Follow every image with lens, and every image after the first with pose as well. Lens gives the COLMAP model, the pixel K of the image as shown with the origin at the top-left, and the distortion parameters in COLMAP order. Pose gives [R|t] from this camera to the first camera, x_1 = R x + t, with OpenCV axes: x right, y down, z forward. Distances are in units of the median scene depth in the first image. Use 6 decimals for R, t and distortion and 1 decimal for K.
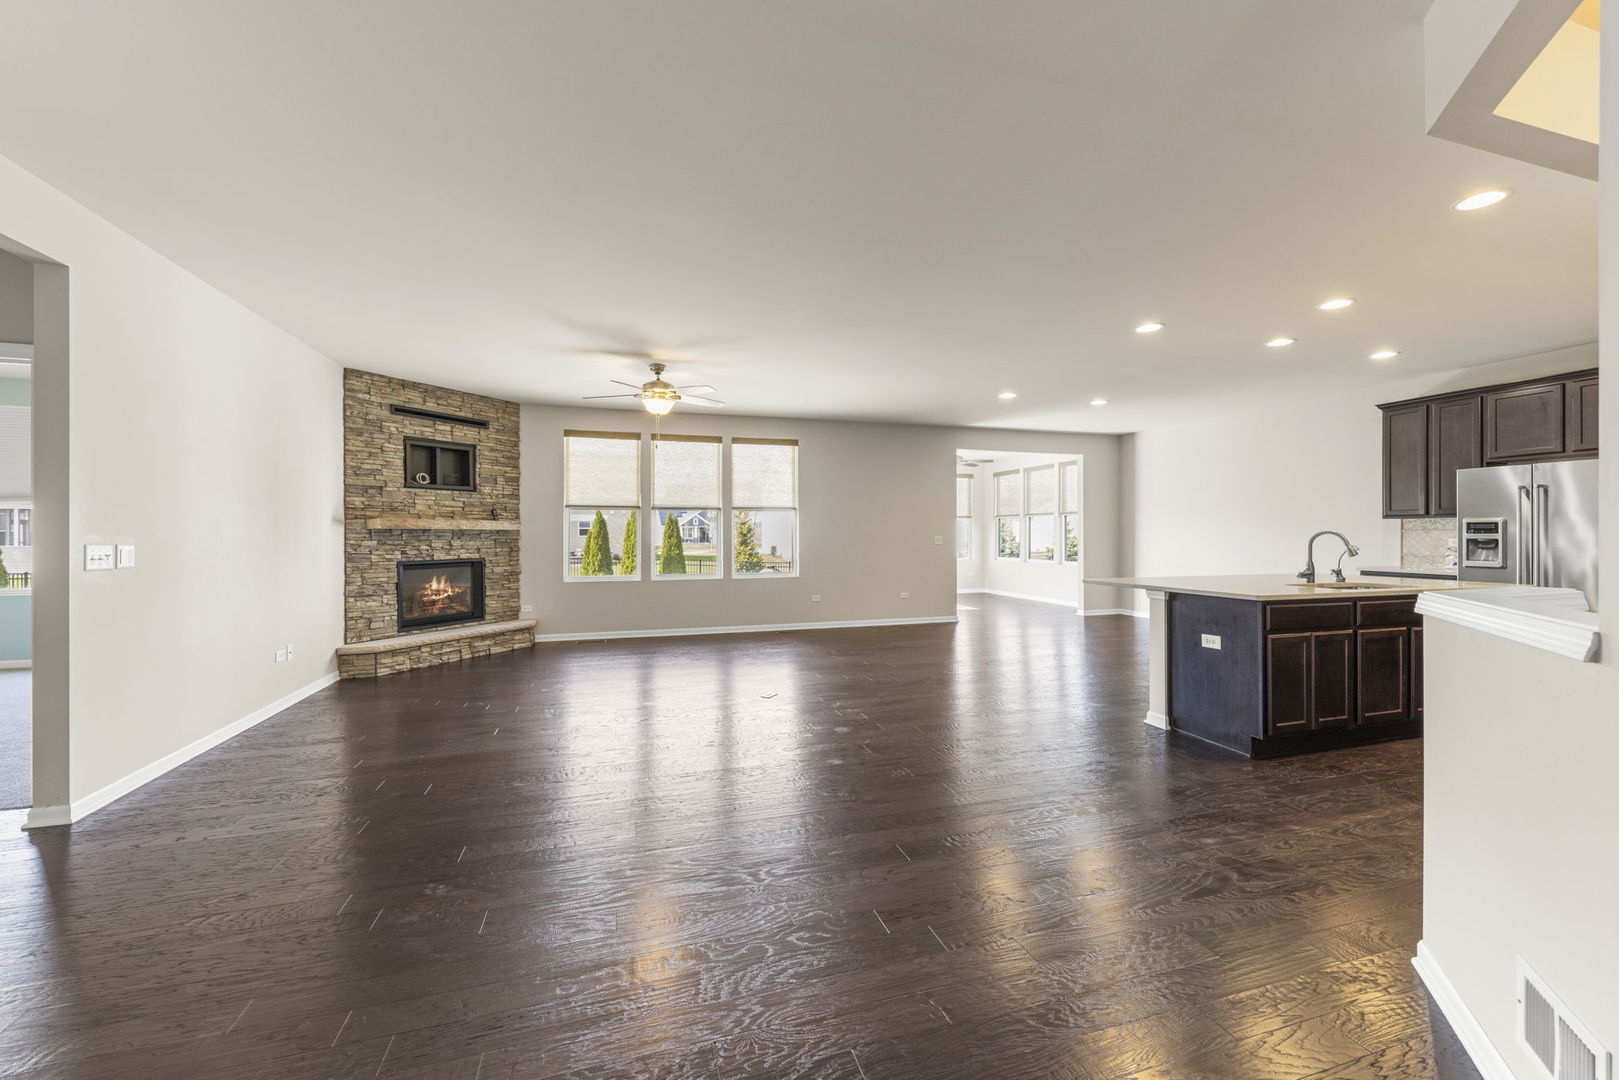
lens RADIAL K [[627.1, 0, 805.4], [0, 627.1, 533.8], [0, 0, 1]] dist [0.015339, -0.006620]
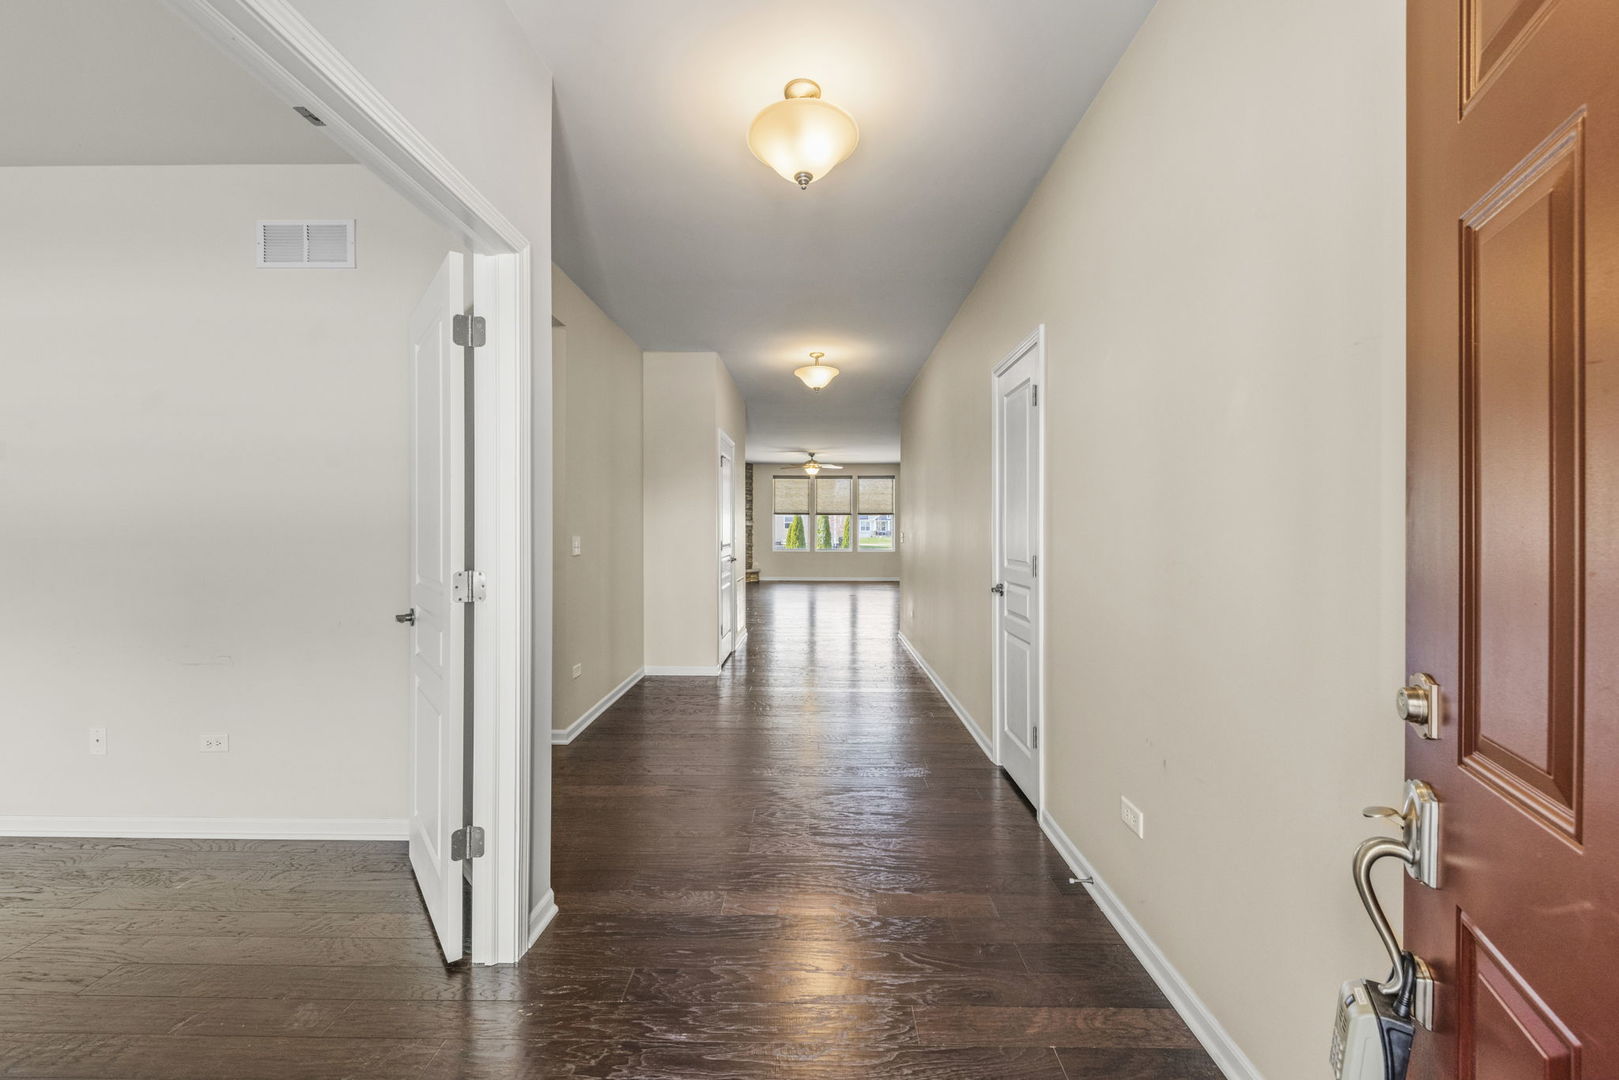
lens RADIAL K [[627.1, 0, 805.4], [0, 627.1, 533.8], [0, 0, 1]] dist [0.015339, -0.006620]
pose [[0.950936, 0.007876, -0.309286, 0.404852], [-0.004628, 0.999926, 0.011234, -0.002650], [0.309352, -0.009252, 0.950903, -1.056796]]
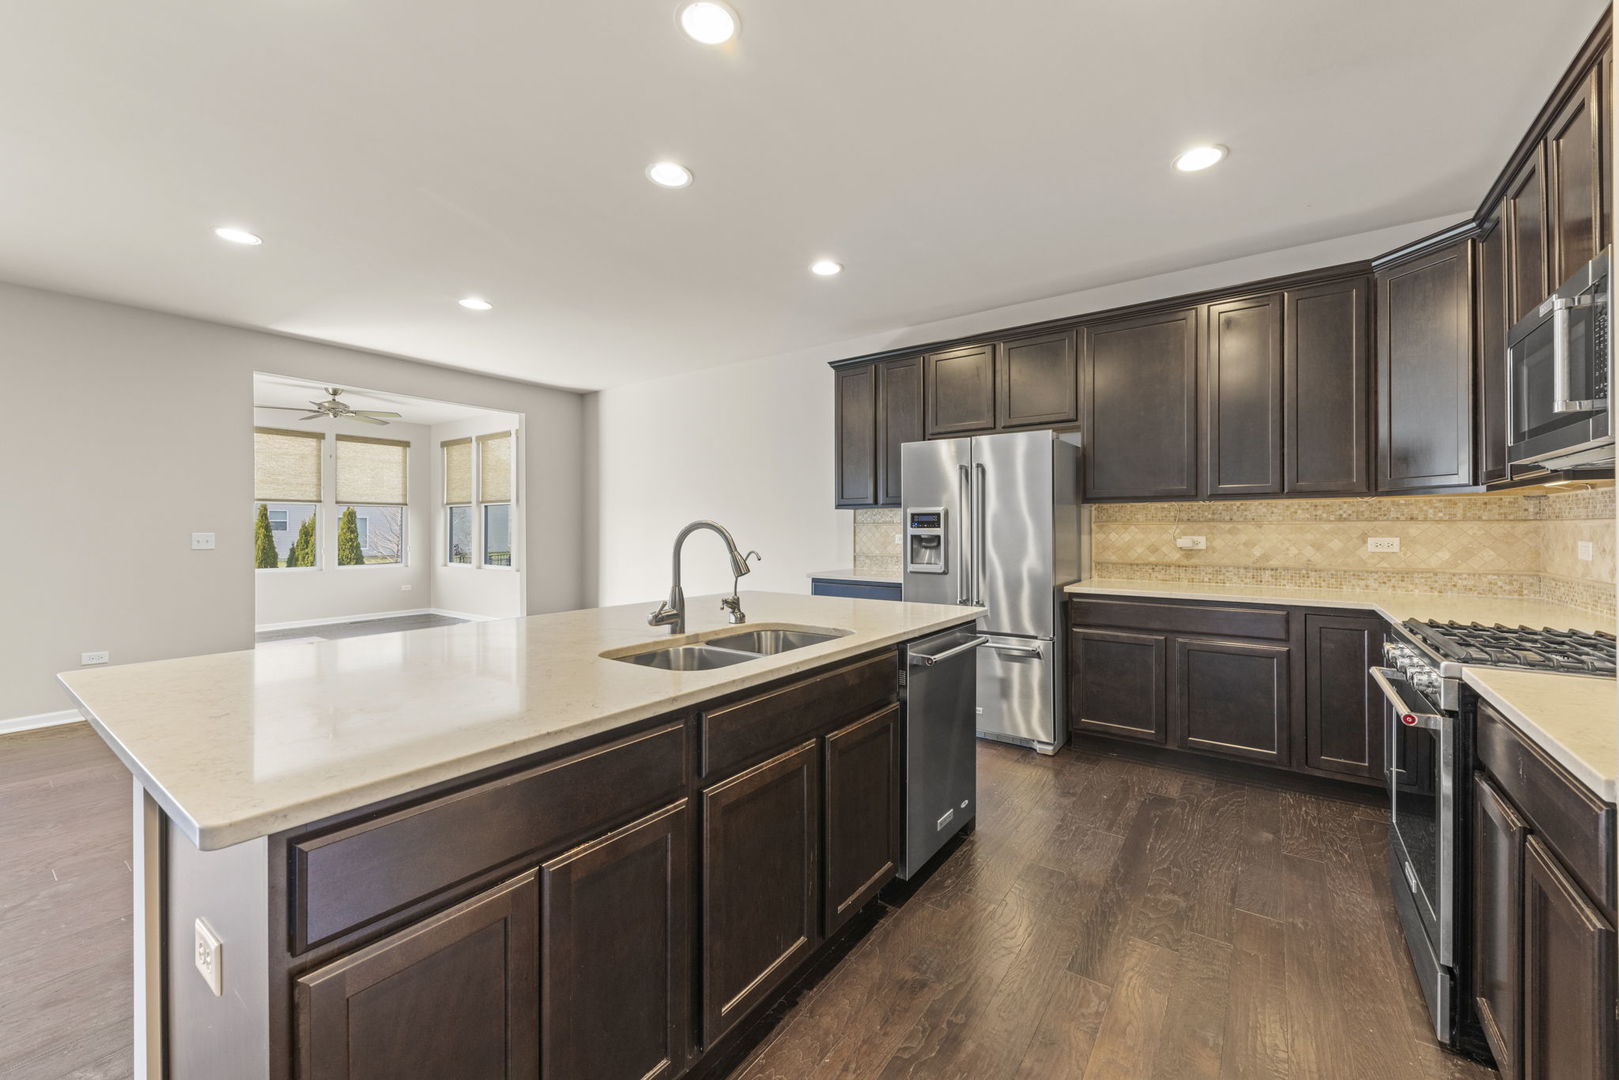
lens RADIAL K [[637.2, 0, 809.3], [0, 637.2, 522.6], [0, 0, 1]] dist [0.002562, -0.000190]
pose [[0.796696, 0.005602, 0.604354, 0.418633], [0.000622, 0.999949, -0.010088, 0.000660], [-0.604380, 0.008413, 0.796652, 0.400159]]
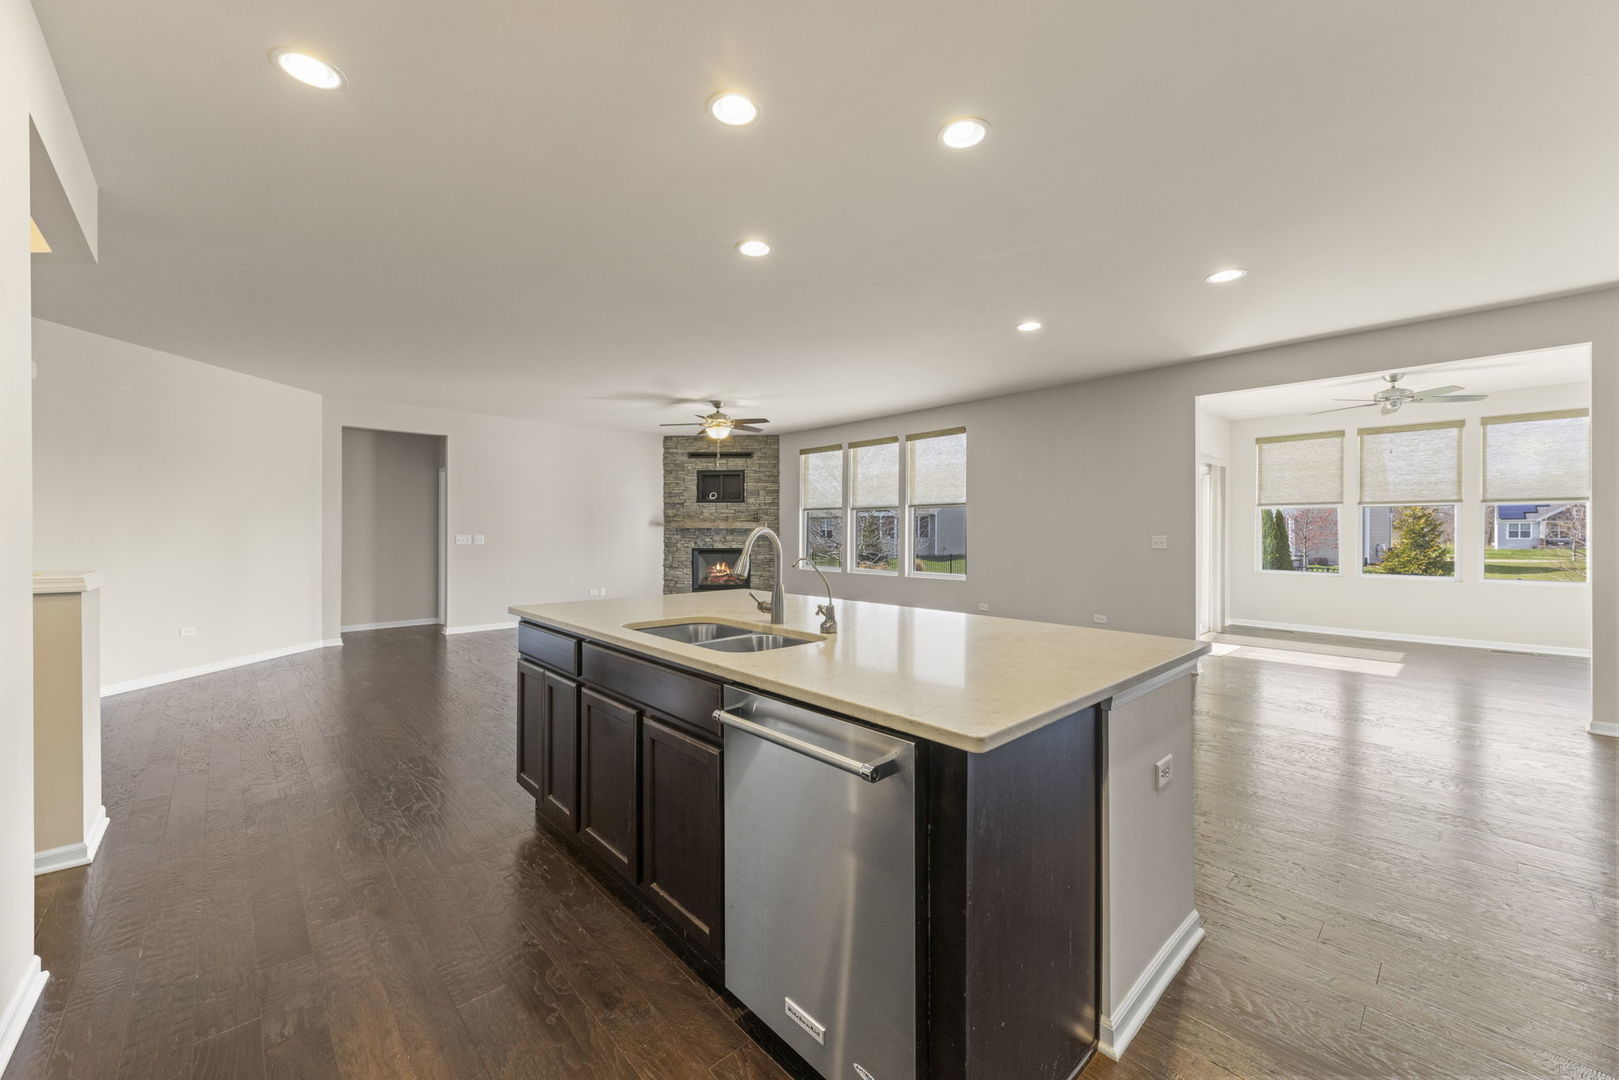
lens RADIAL K [[621.1, 0, 809.0], [0, 621.1, 532.6], [0, 0, 1]] dist [0.001118, 0.000113]
pose [[0.438539, 0.003545, -0.898705, 0.911130], [-0.001665, 0.999994, 0.003132, -0.001847], [0.898711, 0.000123, 0.438542, 0.557636]]
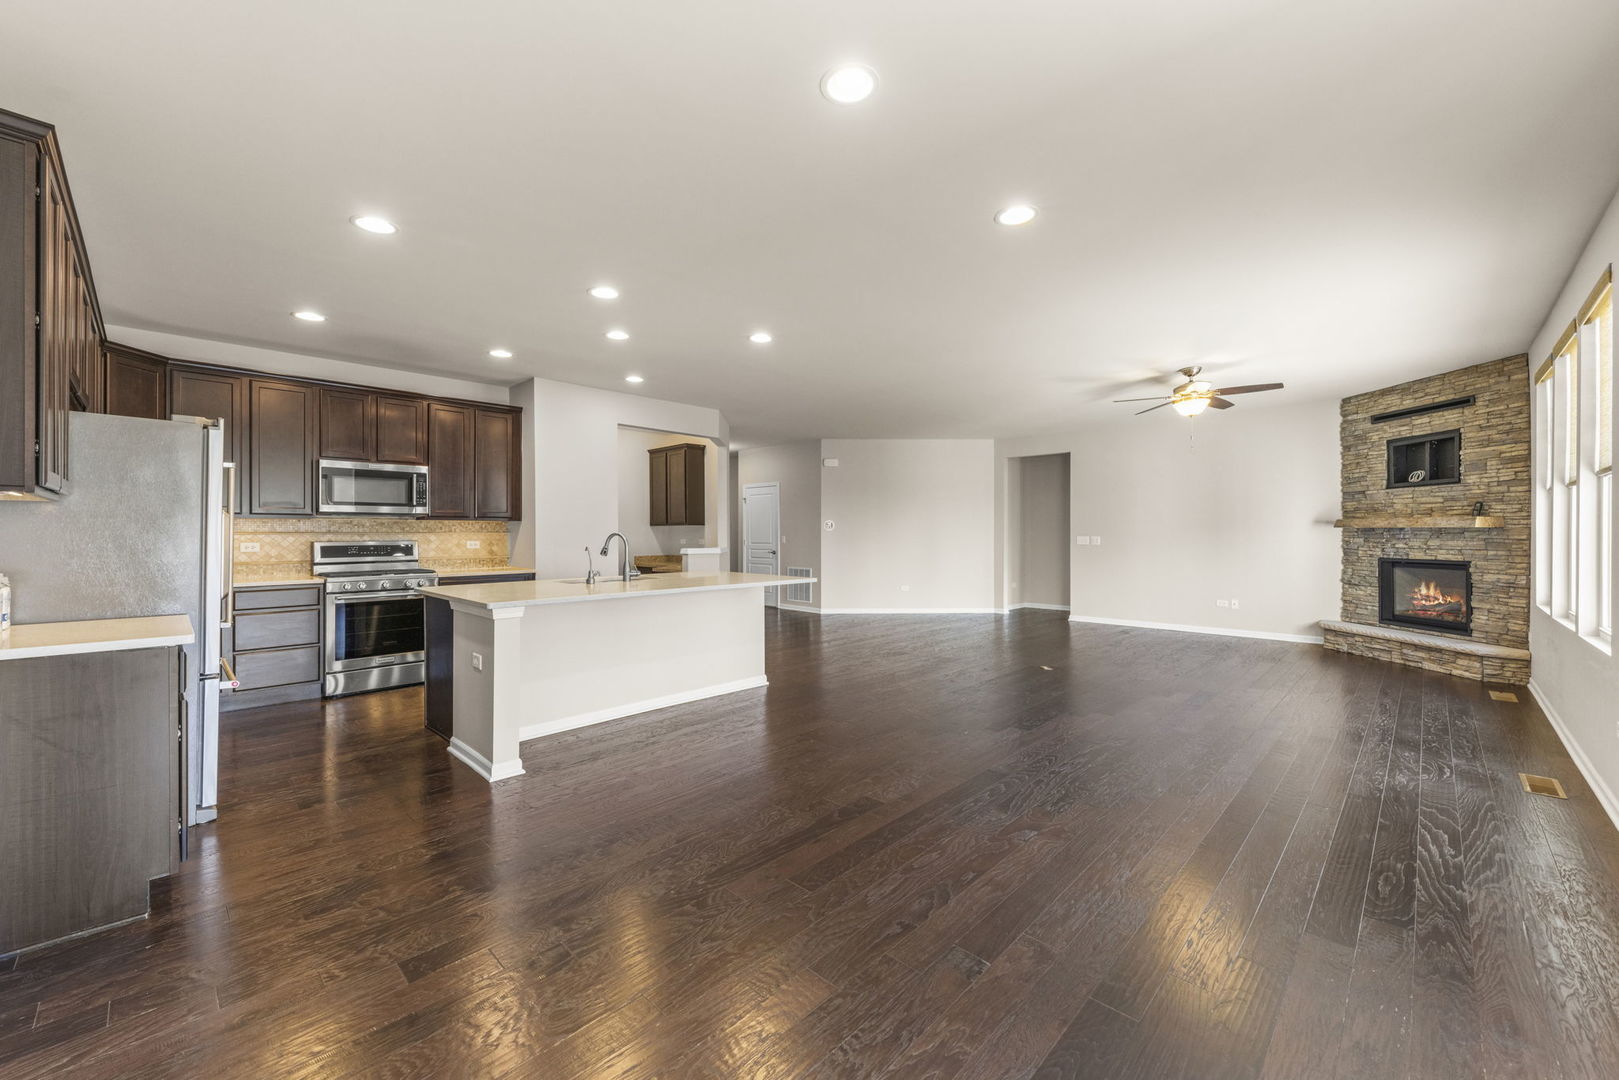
lens RADIAL K [[627.1, 0, 805.4], [0, 627.1, 533.8], [0, 0, 1]] dist [0.015339, -0.006620]
pose [[-0.879495, 0.005091, -0.475881, 0.732519], [0.004502, 0.999987, 0.002378, -0.004514], [0.475887, -0.000052, -0.879506, 1.465014]]
